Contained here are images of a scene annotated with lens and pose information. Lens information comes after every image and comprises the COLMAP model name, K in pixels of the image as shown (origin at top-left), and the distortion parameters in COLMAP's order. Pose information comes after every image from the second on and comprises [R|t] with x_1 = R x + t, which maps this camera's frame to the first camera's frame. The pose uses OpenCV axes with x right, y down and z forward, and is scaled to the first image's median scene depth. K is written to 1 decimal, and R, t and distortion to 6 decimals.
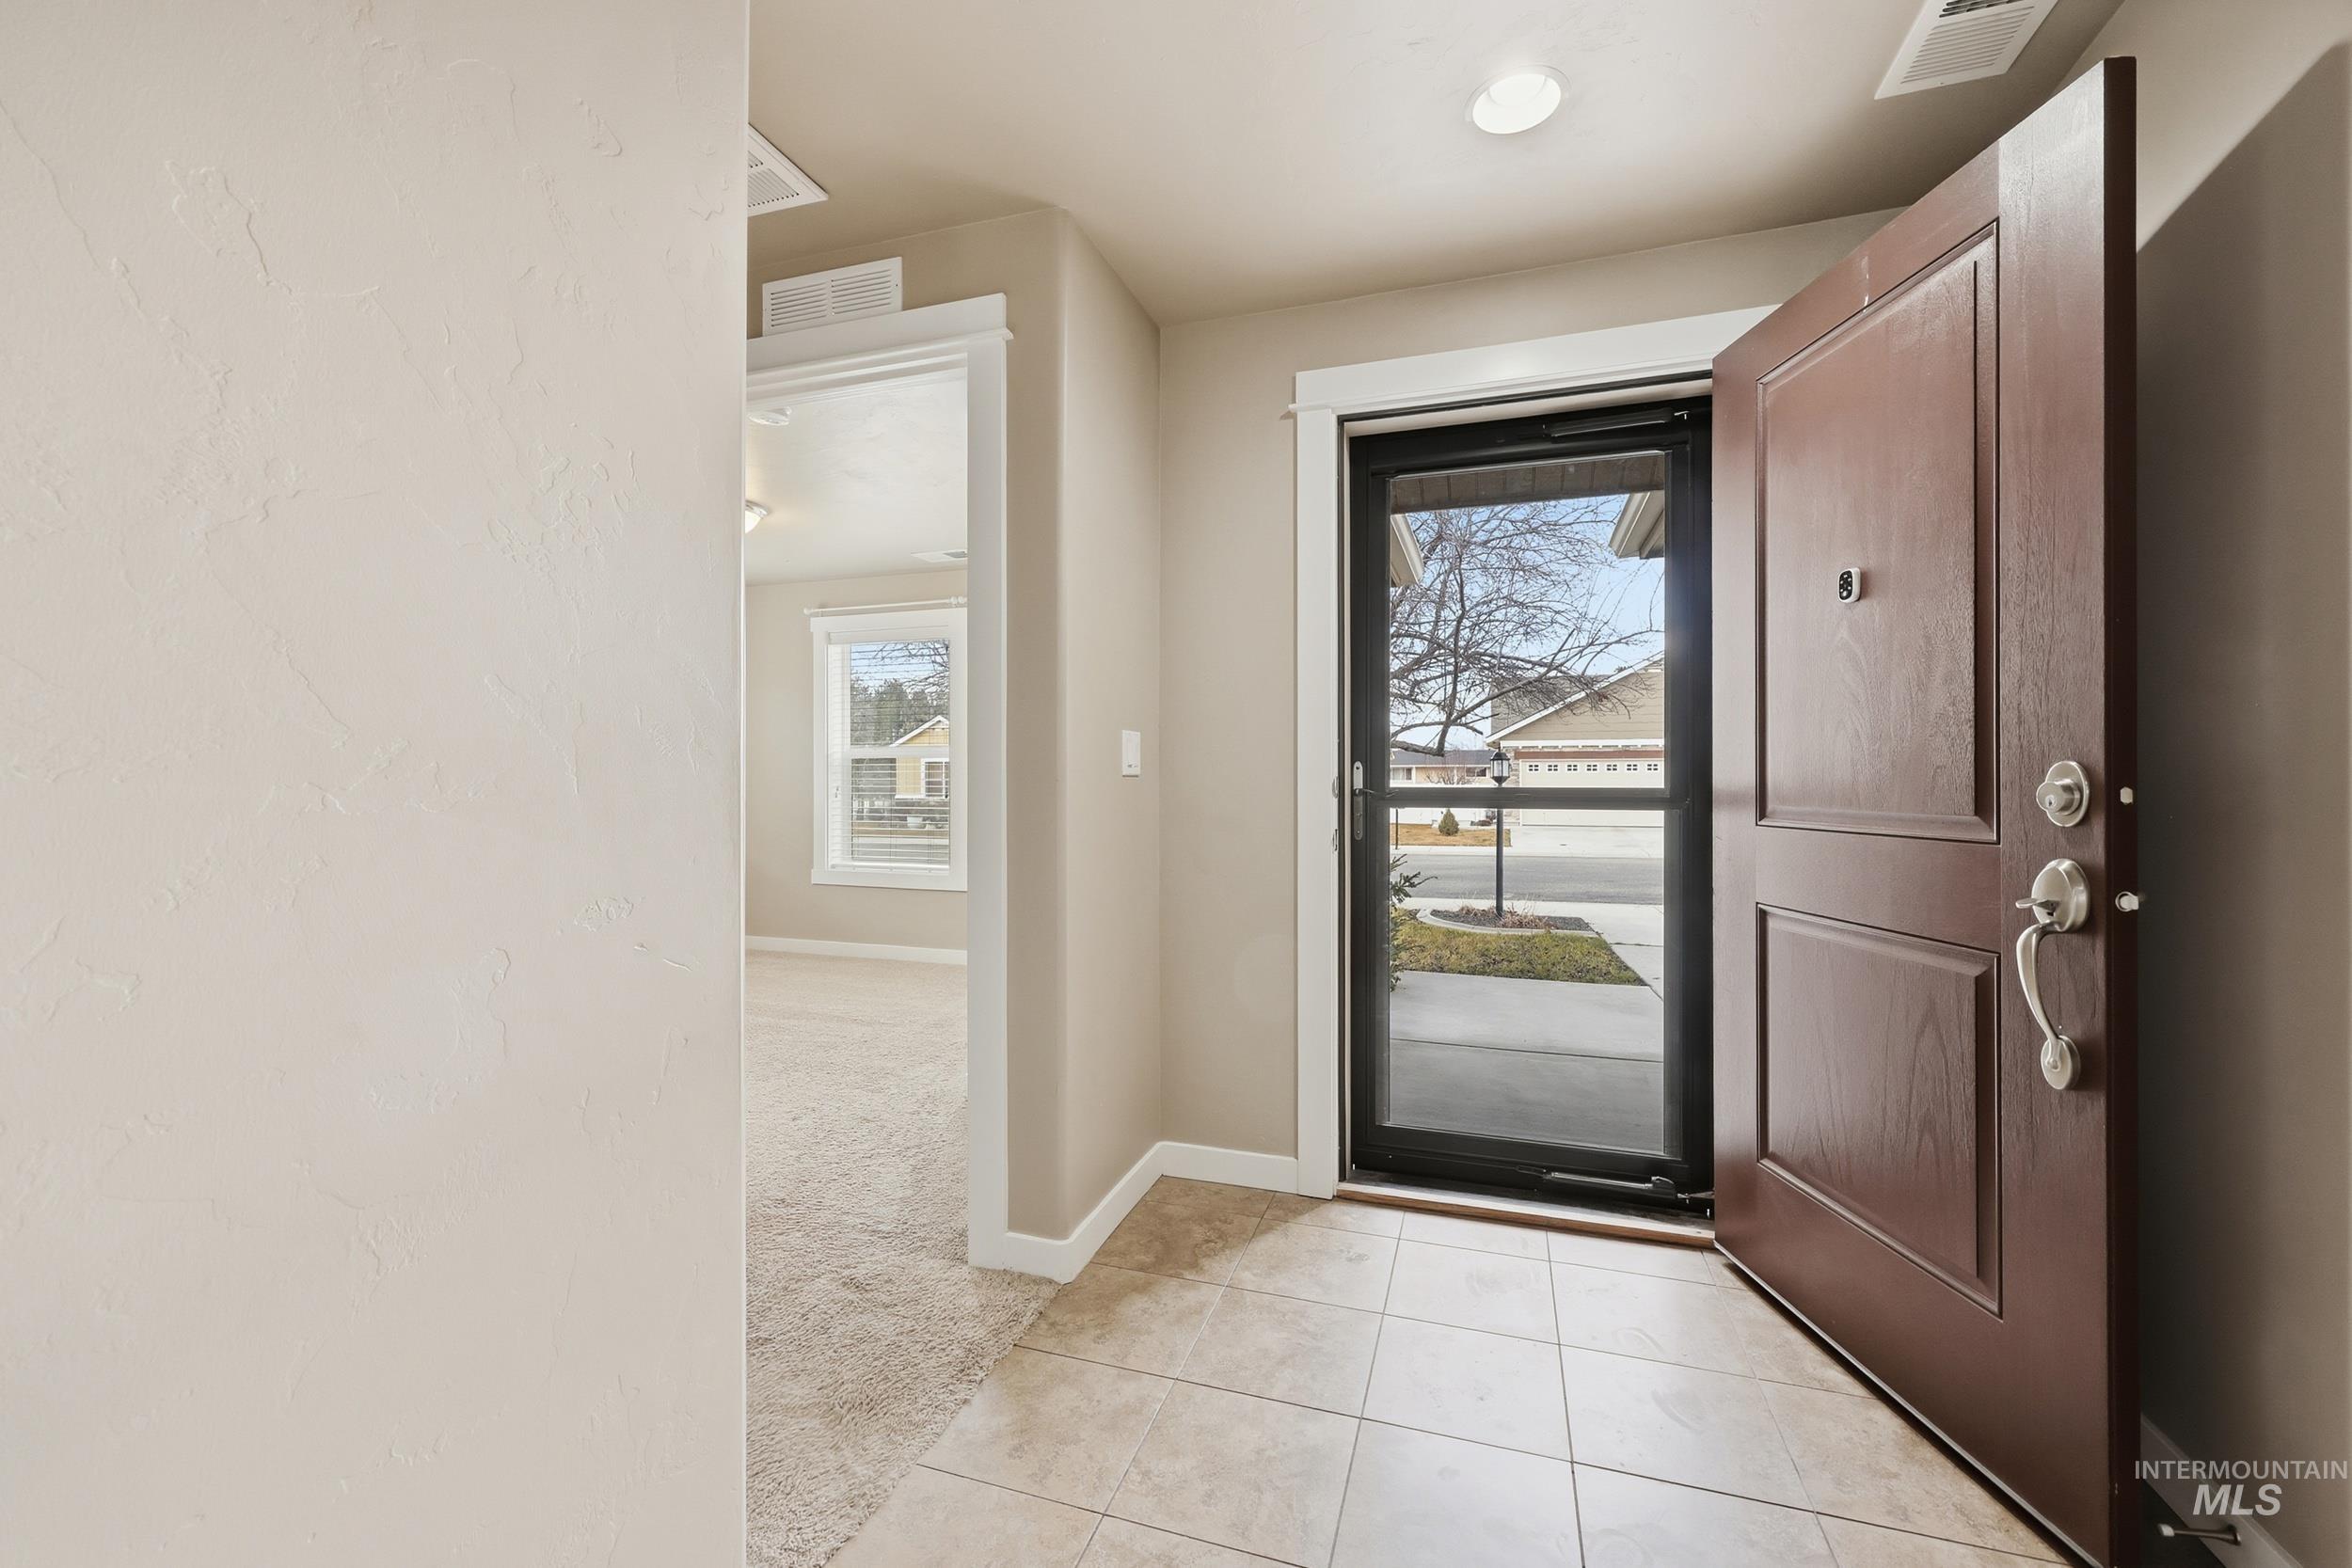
lens RADIAL K [[964.7, 0, 1149.4], [0, 964.7, 778.6], [0, 0, 1]] dist [0.105493, 0.000031]
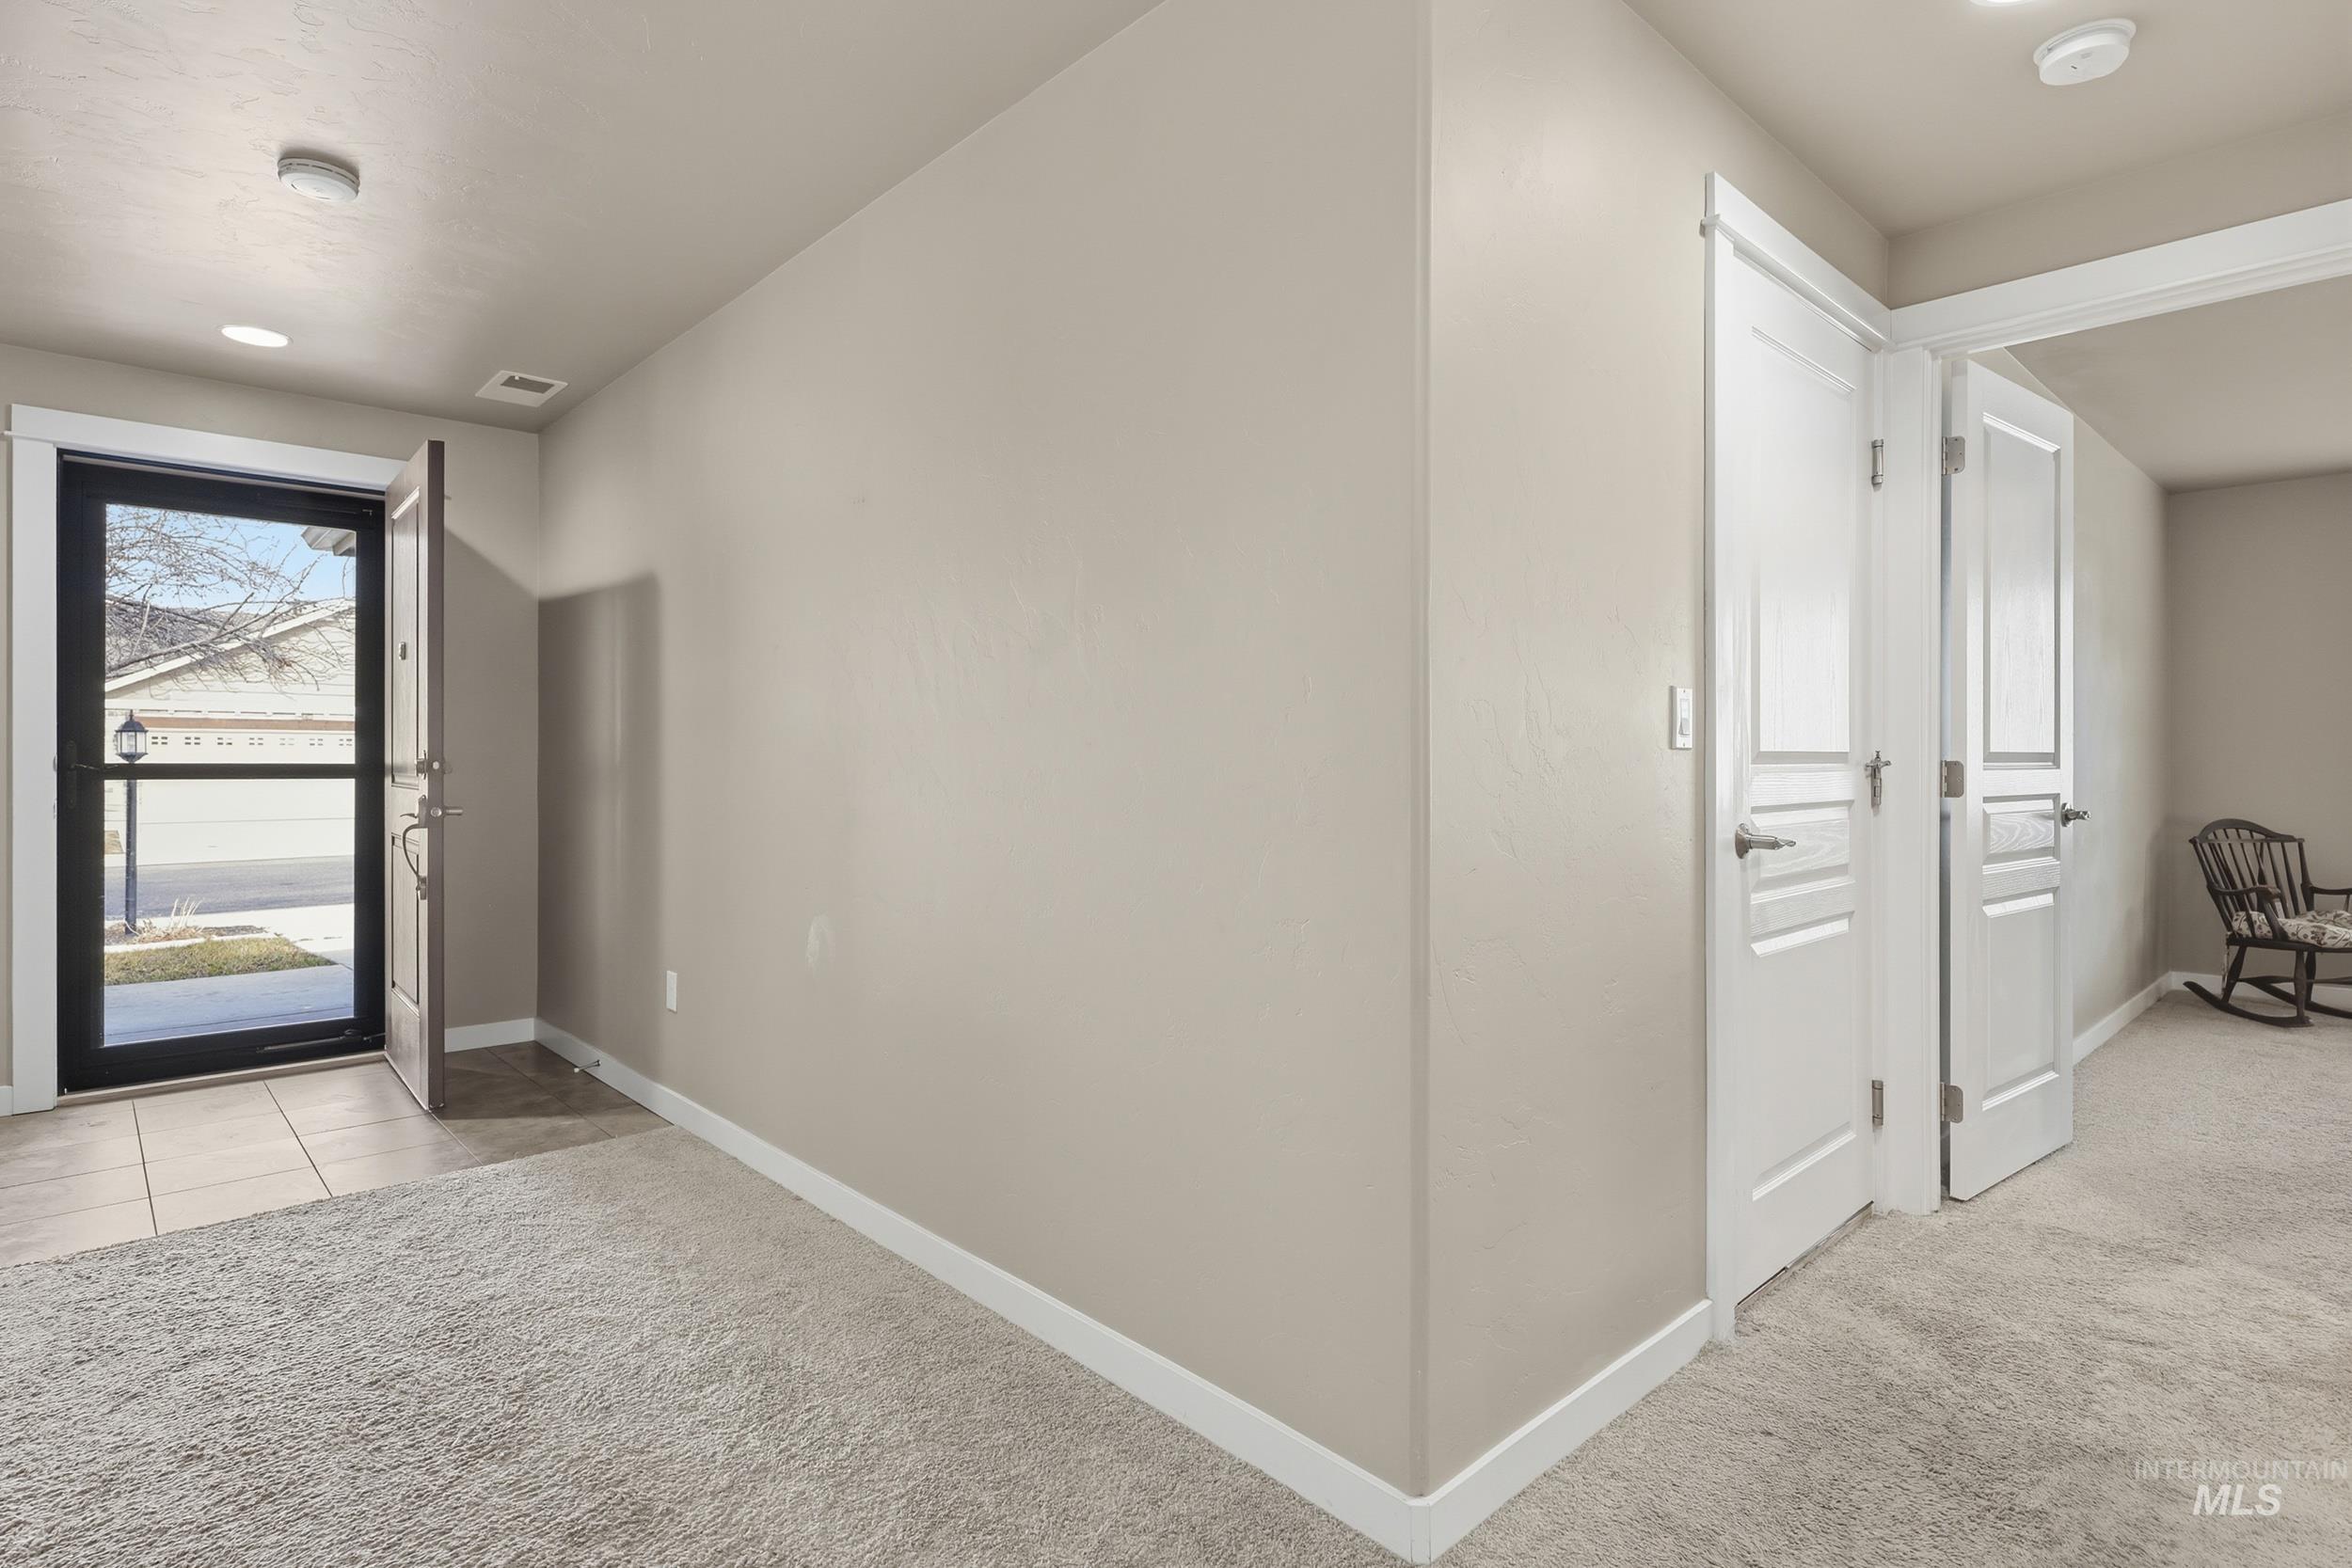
lens RADIAL K [[1184.7, 0, 1175.3], [0, 1184.7, 762.0], [0, 0, 1]] dist [0.013334, 0.000100]
pose [[0.471030, -0.003046, 0.882112, -0.364722], [-0.001672, 0.999989, 0.004345, 0.001143], [-0.882116, -0.003522, 0.471020, -0.706228]]
